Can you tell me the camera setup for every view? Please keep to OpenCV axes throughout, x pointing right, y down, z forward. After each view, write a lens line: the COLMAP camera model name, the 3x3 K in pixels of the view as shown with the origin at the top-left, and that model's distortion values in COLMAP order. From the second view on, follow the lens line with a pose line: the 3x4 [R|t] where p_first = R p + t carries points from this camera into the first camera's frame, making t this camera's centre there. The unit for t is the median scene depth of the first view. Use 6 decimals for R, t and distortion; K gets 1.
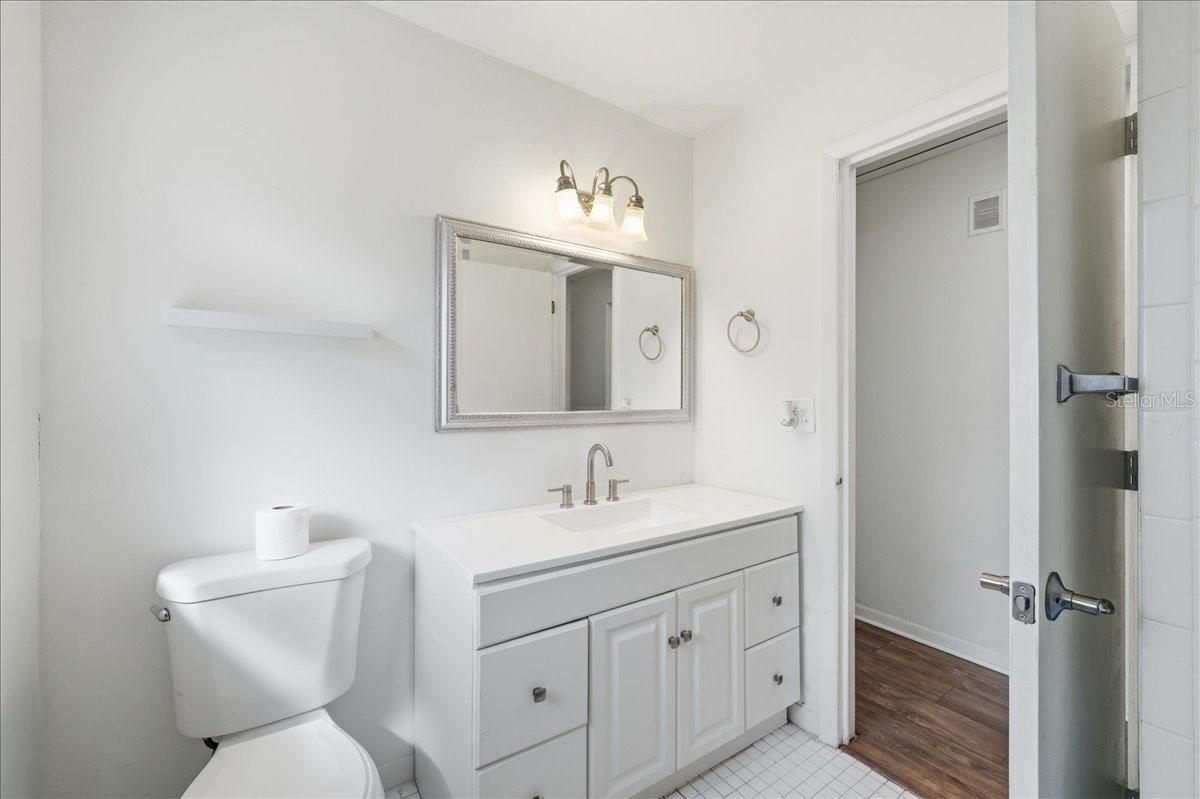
lens RADIAL K [[497.0, 0, 602.8], [0, 497.0, 394.2], [0, 0, 1]] dist [-0.002521, -0.000054]
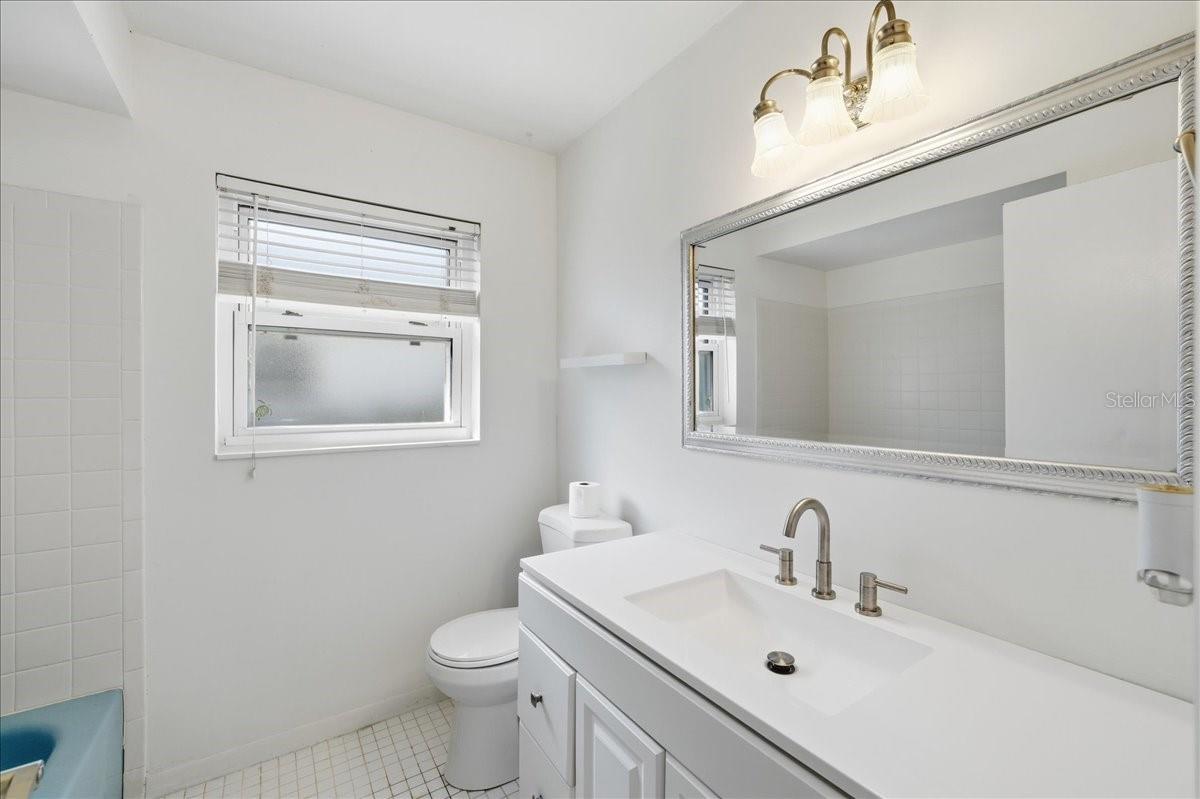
lens RADIAL K [[497.0, 0, 602.8], [0, 497.0, 394.2], [0, 0, 1]] dist [-0.002521, -0.000054]
pose [[-0.013288, -0.003768, -0.999905, 0.607324], [0.002229, 0.999990, -0.003798, -0.025966], [0.999909, -0.002279, -0.013279, 0.761517]]
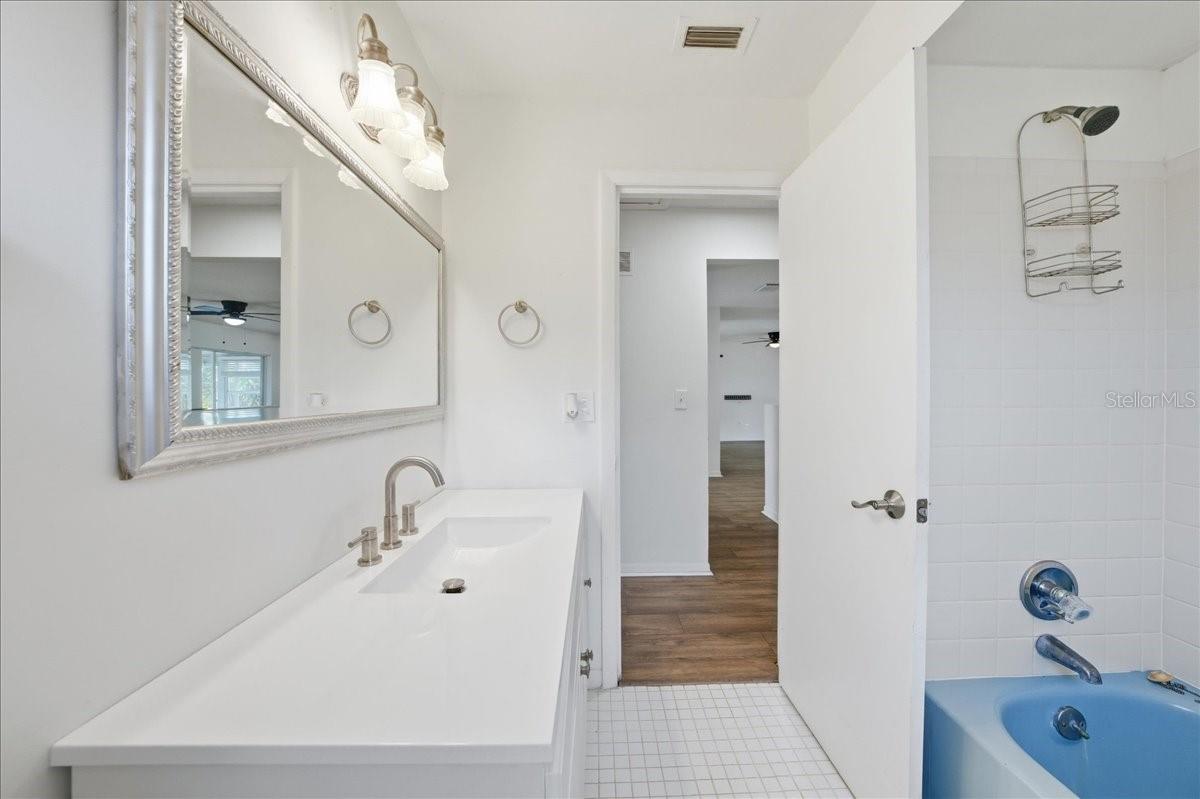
lens RADIAL K [[431.6, 0, 600.0], [0, 431.6, 399.5], [0, 0, 1]] dist [-0.000100, 0.000037]
pose [[0.549308, -0.019880, 0.835383, -0.373017], [0.003446, 0.999762, 0.021526, 0.005600], [-0.835613, -0.008945, 0.549246, 0.446052]]
